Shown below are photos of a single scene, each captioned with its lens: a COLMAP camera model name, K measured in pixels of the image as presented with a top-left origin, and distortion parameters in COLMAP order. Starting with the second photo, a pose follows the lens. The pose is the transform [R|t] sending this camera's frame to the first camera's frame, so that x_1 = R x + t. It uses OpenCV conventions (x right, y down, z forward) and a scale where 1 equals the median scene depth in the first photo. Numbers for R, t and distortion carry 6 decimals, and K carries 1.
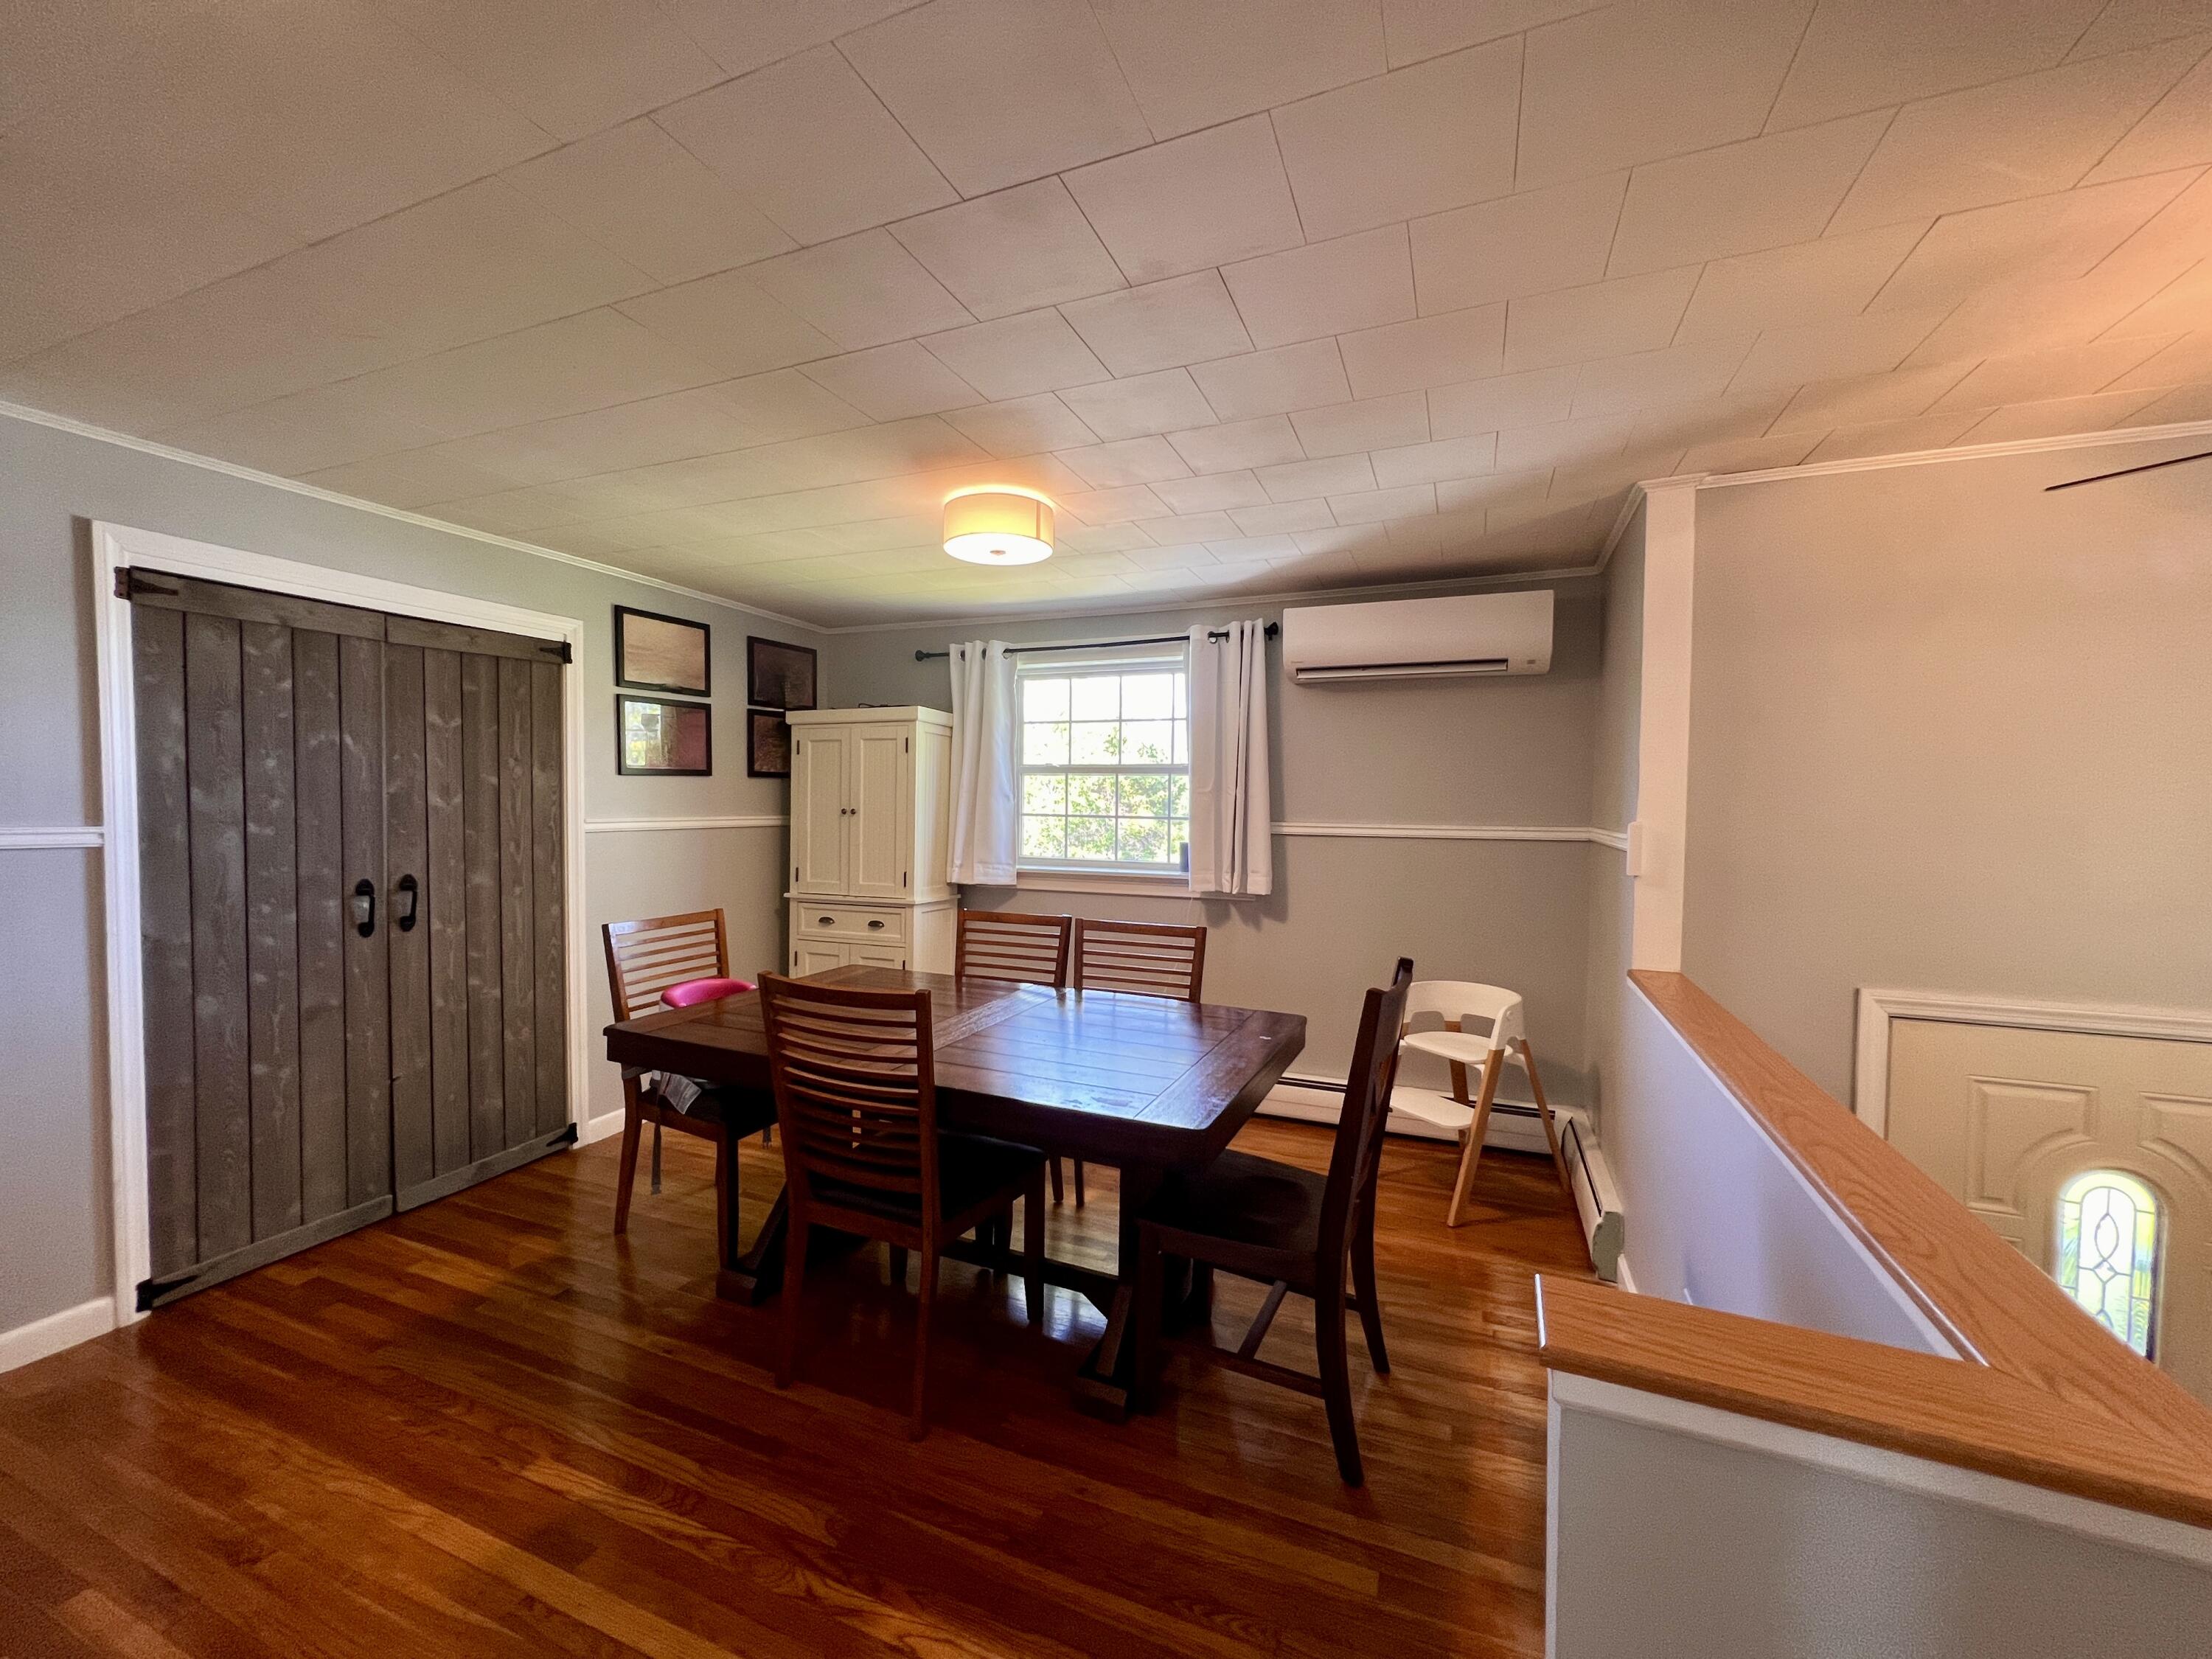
lens RADIAL K [[890.0, 0, 1100.7], [0, 890.0, 826.5], [0, 0, 1]] dist [-0.001575, -0.000018]
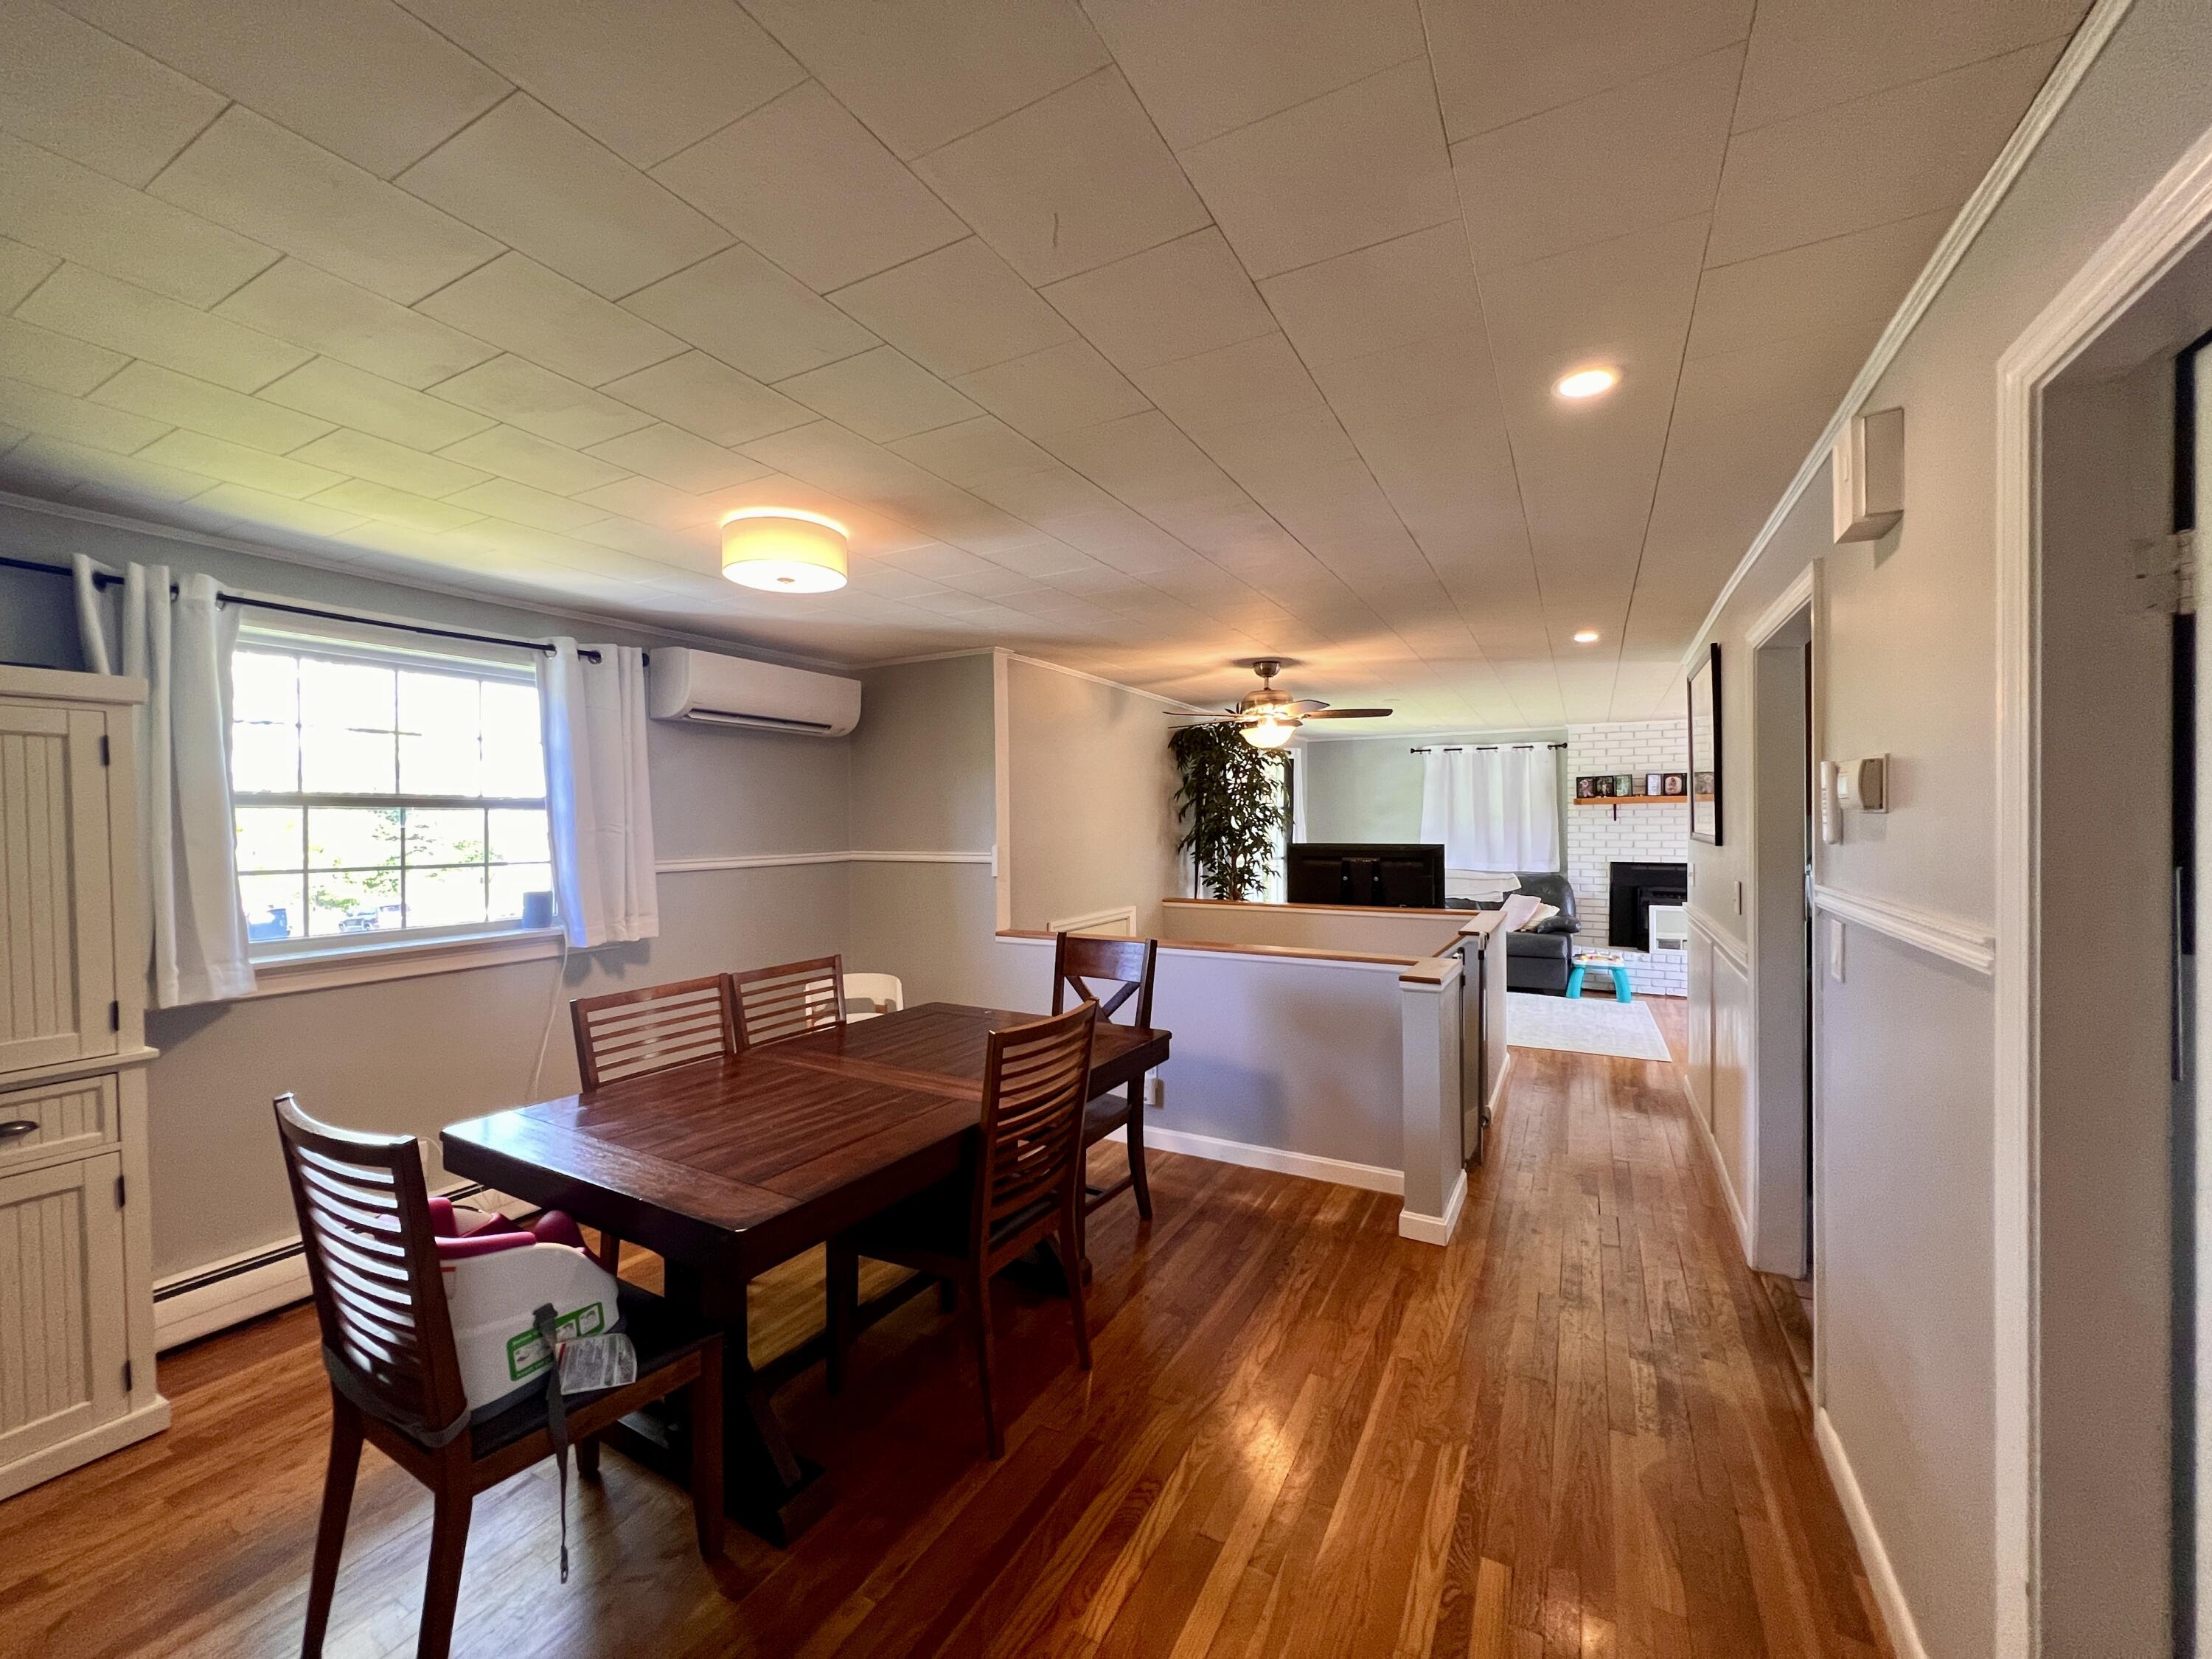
lens RADIAL K [[890.0, 0, 1100.3], [0, 890.0, 820.6], [0, 0, 1]] dist [-0.001575, -0.000018]
pose [[0.112056, -0.009193, 0.993659, -0.670691], [0.036573, 0.999318, 0.005121, -0.033937], [-0.993029, 0.035768, 0.112315, 0.387913]]
